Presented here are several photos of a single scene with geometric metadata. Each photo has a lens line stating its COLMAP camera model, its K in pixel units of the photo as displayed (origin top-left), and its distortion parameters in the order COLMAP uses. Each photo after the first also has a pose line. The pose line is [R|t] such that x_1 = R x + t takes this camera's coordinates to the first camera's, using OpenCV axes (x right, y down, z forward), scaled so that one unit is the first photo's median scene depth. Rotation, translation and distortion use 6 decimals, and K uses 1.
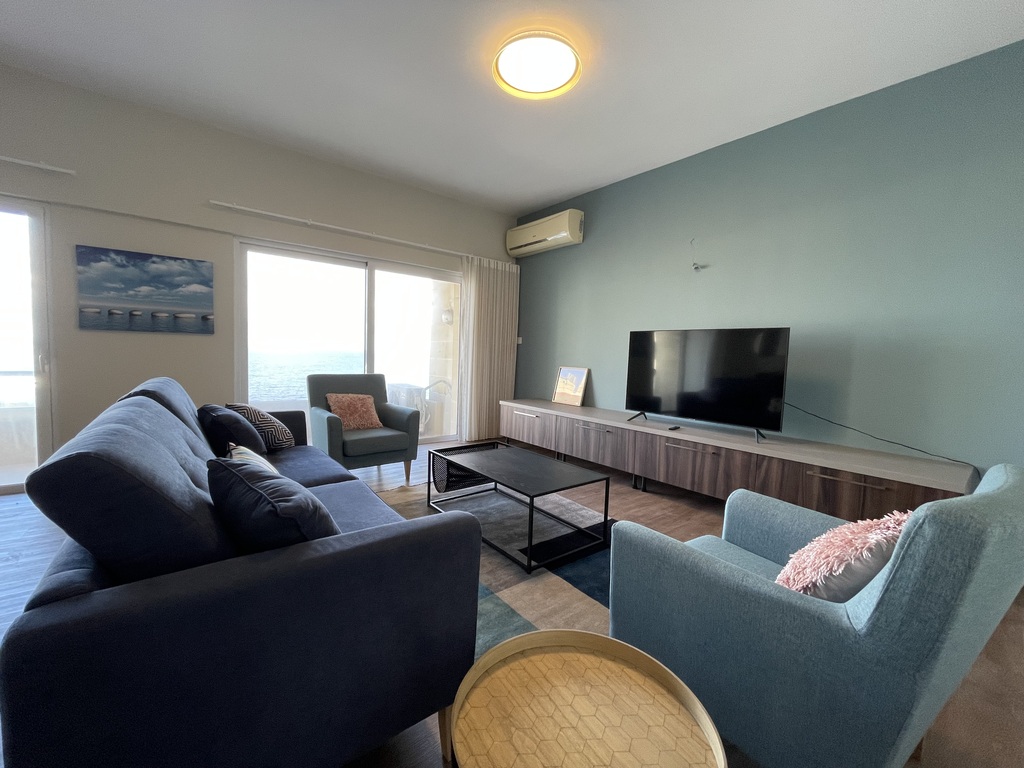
lens RADIAL K [[413.4, 0, 508.8], [0, 413.4, 382.3], [0, 0, 1]] dist [-0.001339, -0.000029]
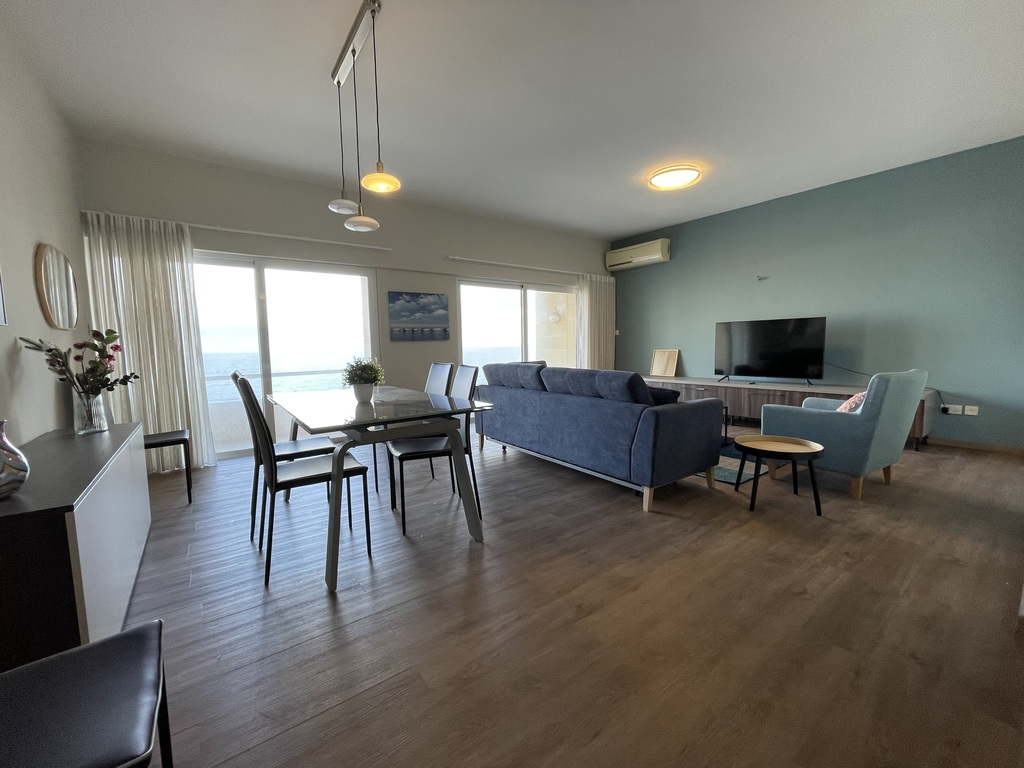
lens RADIAL K [[413.4, 0, 508.8], [0, 413.4, 382.3], [0, 0, 1]] dist [-0.001339, -0.000029]
pose [[0.997767, -0.051182, -0.042902, -0.428542], [0.052029, 0.998468, 0.018851, 0.027378], [0.041872, -0.021041, 0.998901, -0.576500]]
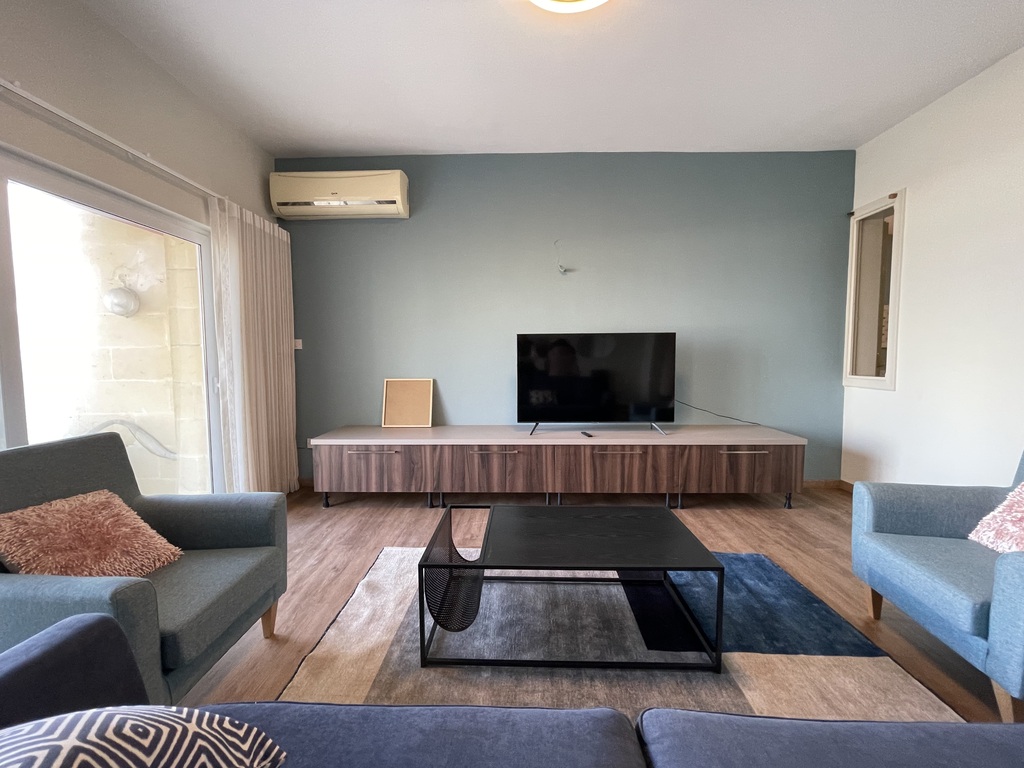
lens RADIAL K [[413.4, 0, 508.8], [0, 413.4, 382.3], [0, 0, 1]] dist [-0.001339, -0.000029]
pose [[0.647960, -0.078660, 0.757602, -0.409231], [0.080138, 0.996173, 0.034891, -0.055345], [-0.757447, 0.038105, 0.651784, 0.467423]]
